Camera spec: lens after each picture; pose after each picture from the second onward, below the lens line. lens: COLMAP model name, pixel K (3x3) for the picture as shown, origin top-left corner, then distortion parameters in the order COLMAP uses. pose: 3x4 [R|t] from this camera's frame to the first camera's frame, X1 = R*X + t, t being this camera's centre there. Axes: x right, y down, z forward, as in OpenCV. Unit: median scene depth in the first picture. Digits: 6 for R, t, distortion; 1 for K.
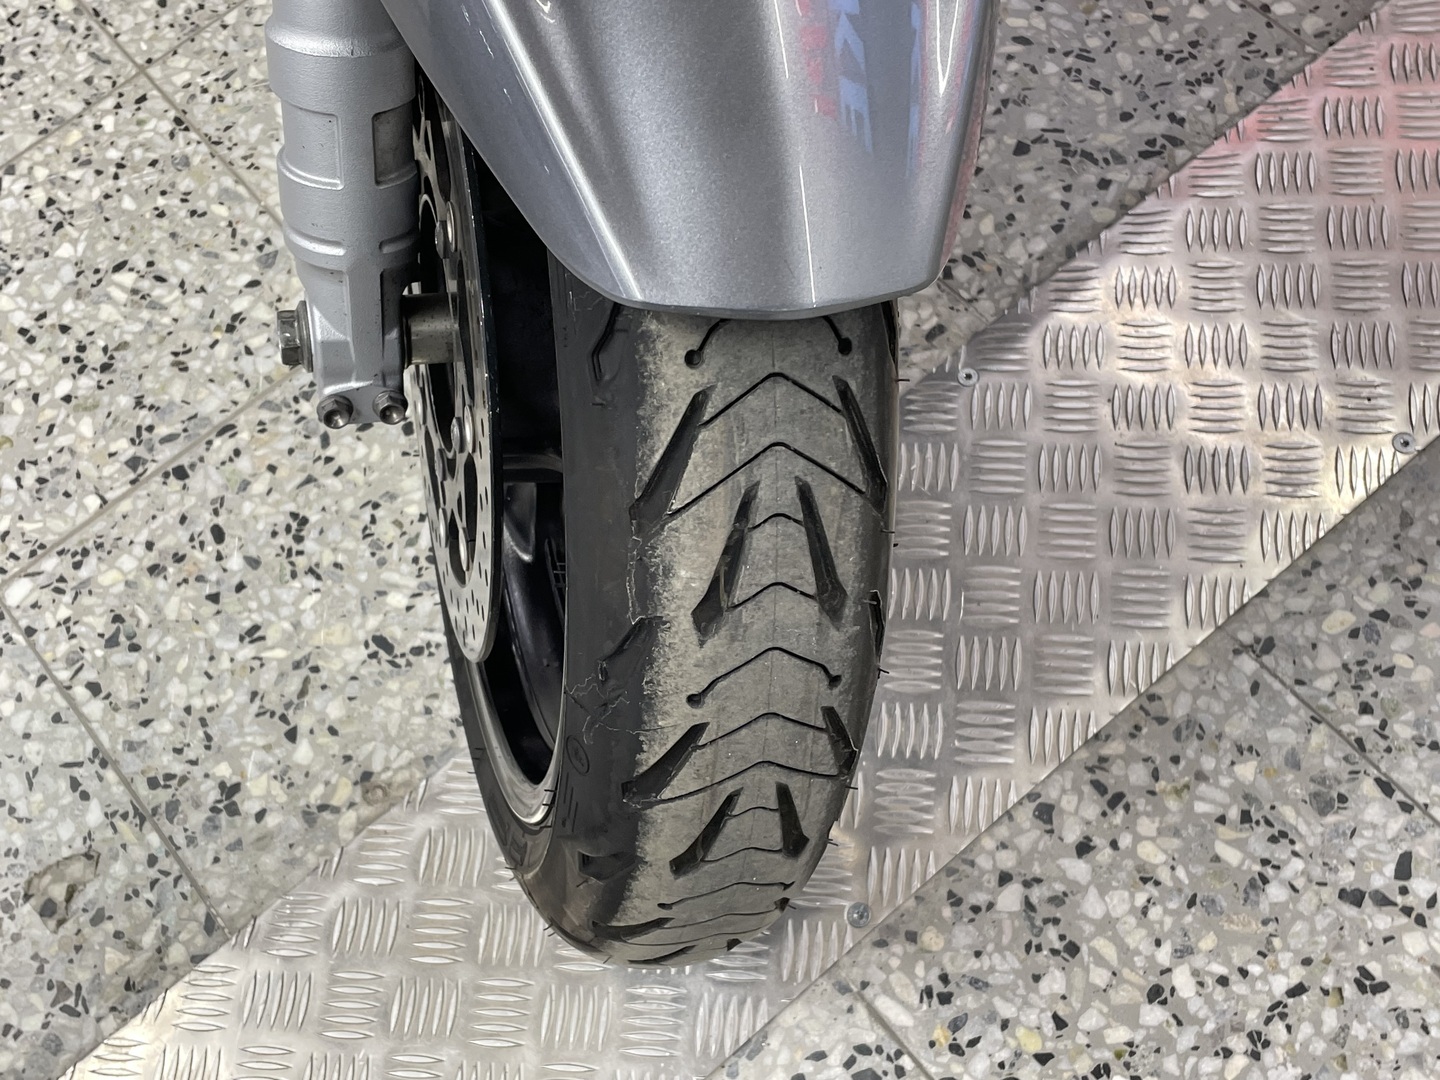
lens RADIAL K [[1664.9, 0, 718.1], [0, 1664.9, 544.5], [0, 0, 1]] dist [0.056259, 0.000000]
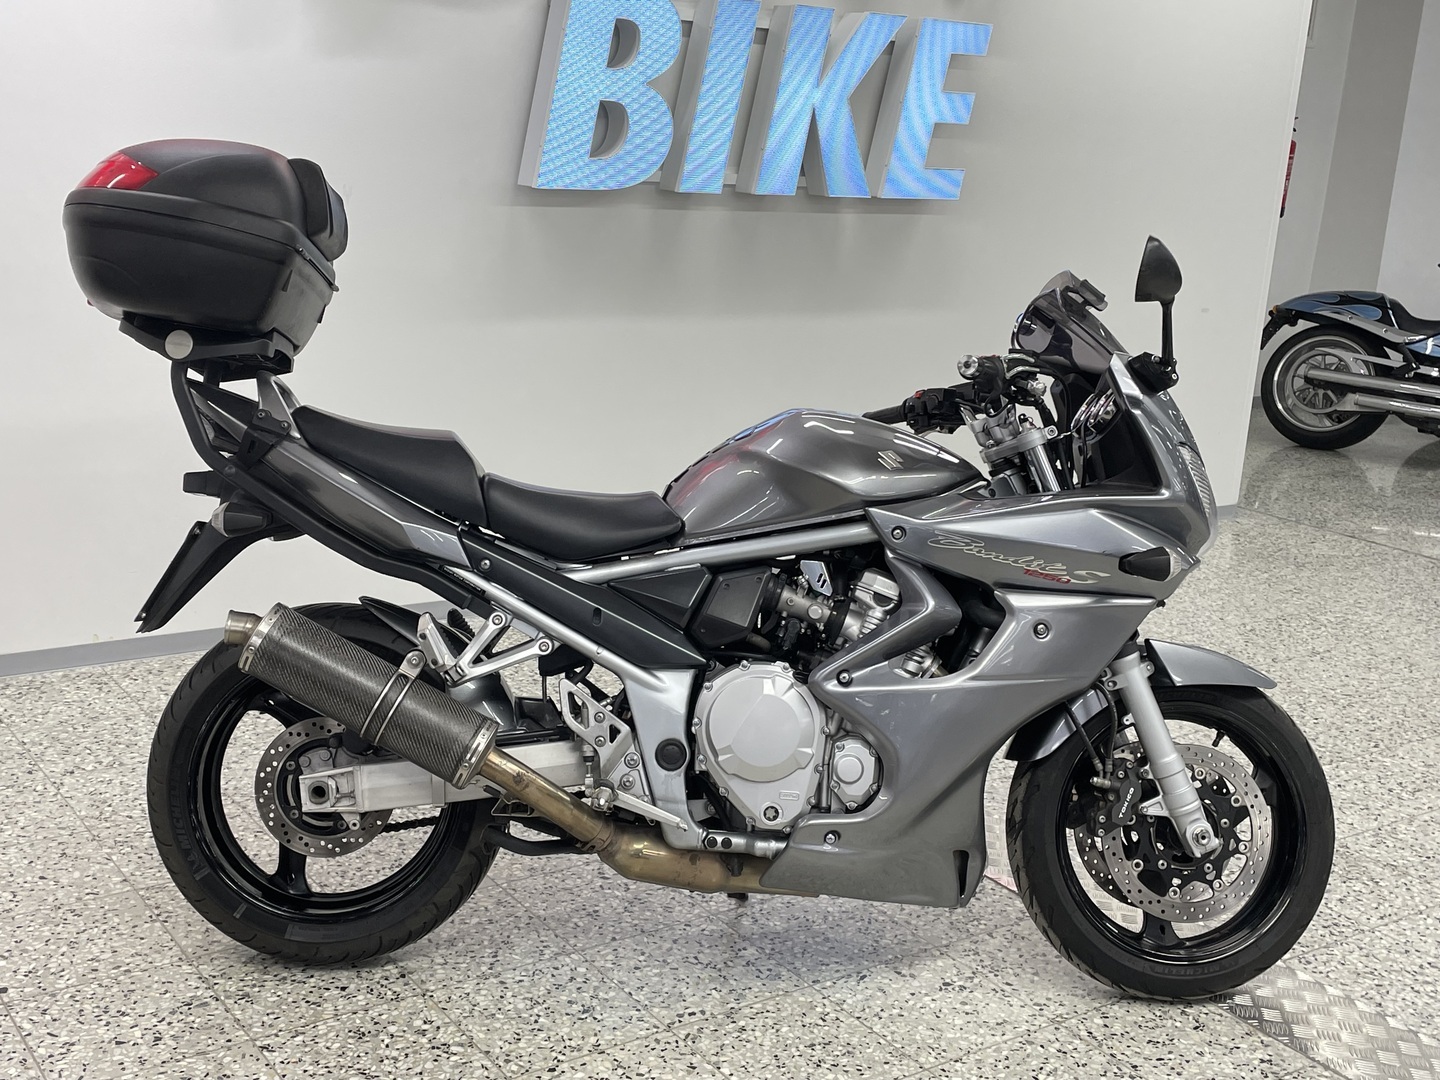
lens RADIAL K [[1664.9, 0, 721.3], [0, 1664.9, 530.2], [0, 0, 1]] dist [0.056259, 0.000000]
pose [[0.070354, -0.120817, 0.990179, -2.800177], [0.872470, 0.488663, -0.002366, -0.983089], [-0.483577, 0.864067, 0.139788, 0.270825]]
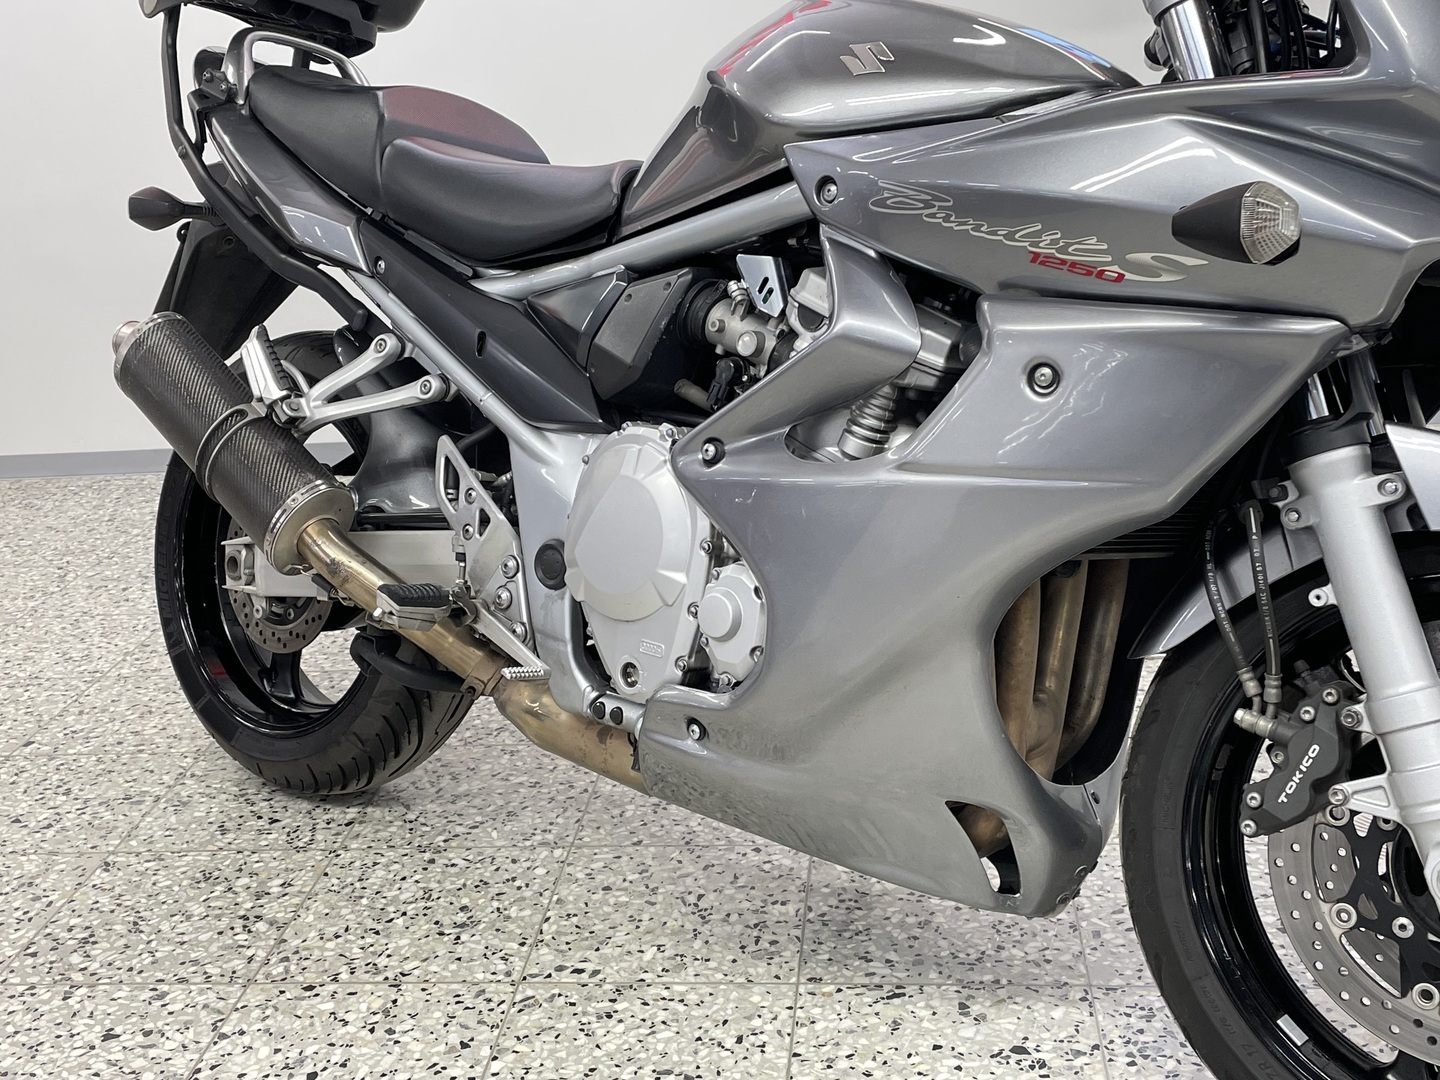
lens RADIAL K [[1664.9, 0, 720.5], [0, 1664.9, 543.4], [0, 0, 1]] dist [0.056259, 0.000000]
pose [[0.723897, -0.150152, 0.673370, -1.282853], [0.621694, 0.565137, -0.542326, 0.094126], [-0.299115, 0.811218, 0.502450, 0.076189]]
